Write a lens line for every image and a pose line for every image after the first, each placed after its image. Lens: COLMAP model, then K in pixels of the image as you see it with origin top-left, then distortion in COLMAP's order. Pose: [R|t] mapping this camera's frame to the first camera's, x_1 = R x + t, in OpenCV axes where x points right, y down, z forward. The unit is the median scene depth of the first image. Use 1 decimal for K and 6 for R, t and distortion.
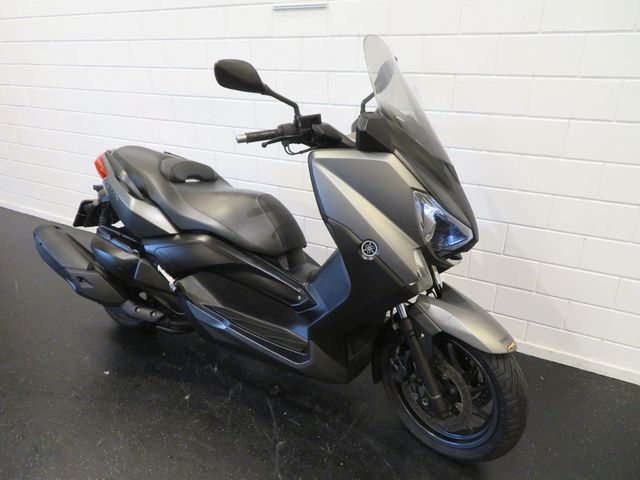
lens RADIAL K [[465.3, 0, 320.0], [0, 465.3, 240.0], [0, 0, 1]] dist [-0.009448, -0.001190]
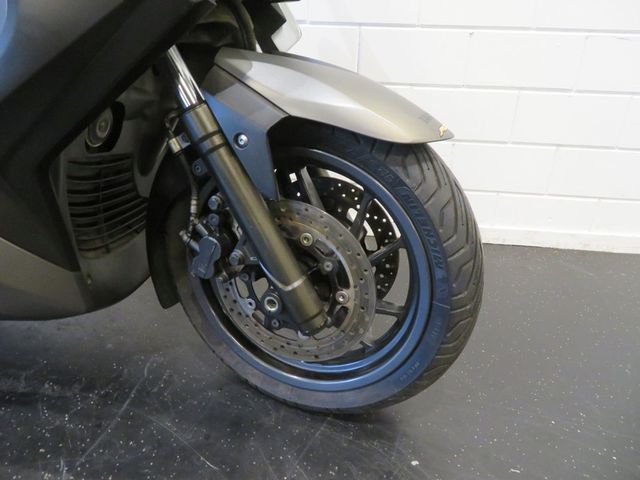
lens RADIAL K [[465.3, 0, 320.0], [0, 465.3, 240.0], [0, 0, 1]] dist [-0.009448, -0.001190]
pose [[0.919899, -0.145456, 0.364182, 0.110188], [0.124963, 0.988983, 0.079355, 0.241363], [-0.371712, -0.027489, 0.927941, 0.540560]]
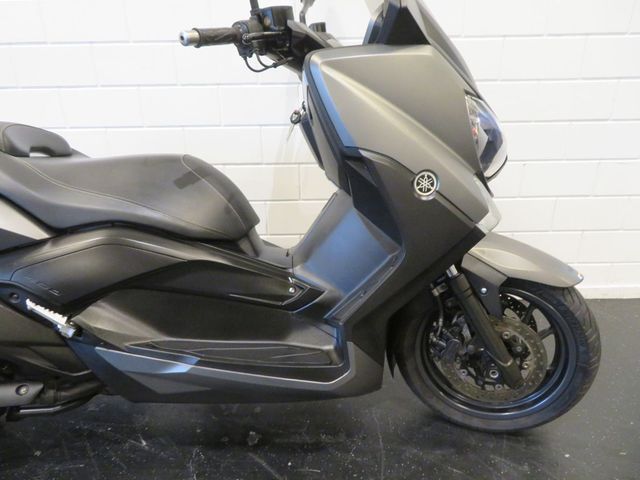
lens RADIAL K [[465.3, 0, 320.0], [0, 465.3, 240.0], [0, 0, 1]] dist [-0.009448, -0.001190]
pose [[0.871866, -0.194929, 0.449279, -0.309947], [0.199722, 0.979144, 0.037244, 0.037473], [-0.447169, 0.057259, 0.892615, 0.389275]]
